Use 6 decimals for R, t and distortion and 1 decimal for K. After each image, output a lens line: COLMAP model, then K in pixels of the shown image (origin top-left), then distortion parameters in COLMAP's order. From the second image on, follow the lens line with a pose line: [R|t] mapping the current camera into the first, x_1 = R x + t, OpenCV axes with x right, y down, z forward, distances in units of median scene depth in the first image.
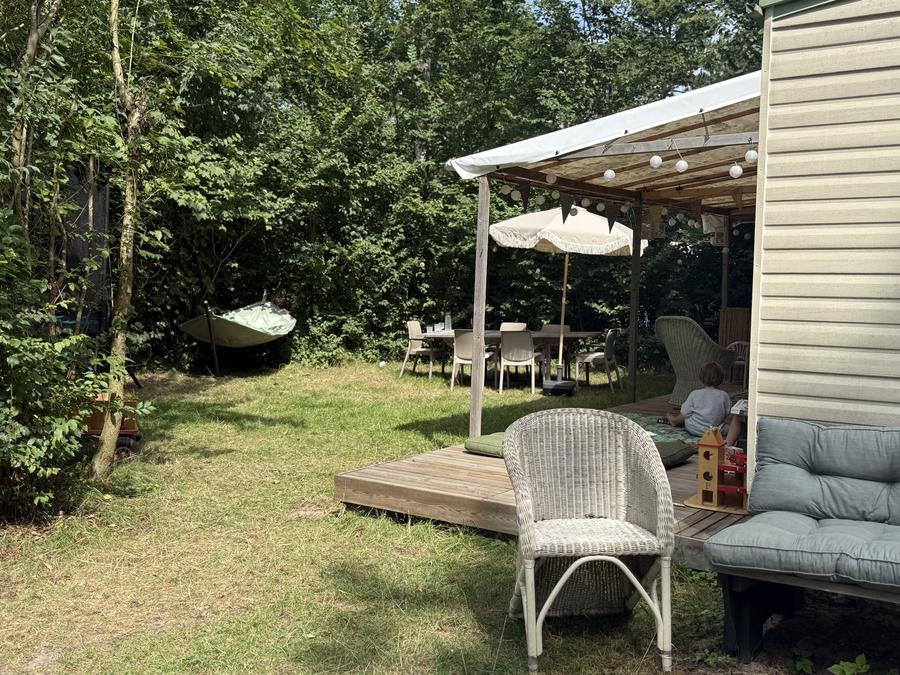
lens RADIAL K [[949.7, 0, 450.0], [0, 949.7, 337.5], [0, 0, 1]] dist [0.000264, 0.000038]
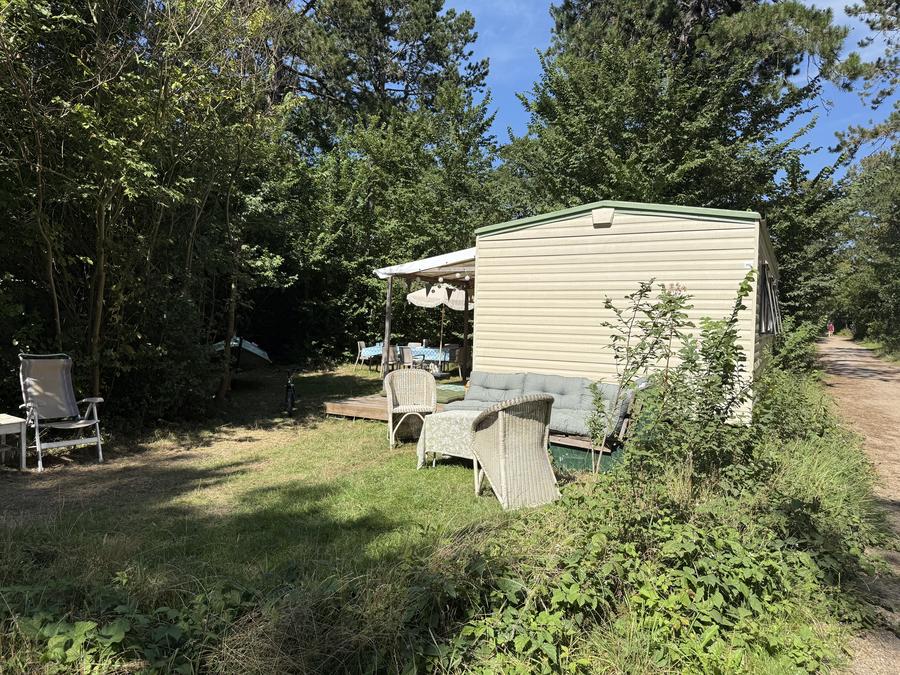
lens RADIAL K [[626.1, 0, 450.0], [0, 626.1, 337.5], [0, 0, 1]] dist [0.000295, 0.000006]
pose [[0.995422, 0.005320, 0.095424, 0.038230], [-0.002870, 0.999663, -0.025796, 0.014096], [-0.095529, 0.025404, 0.995102, -0.518283]]
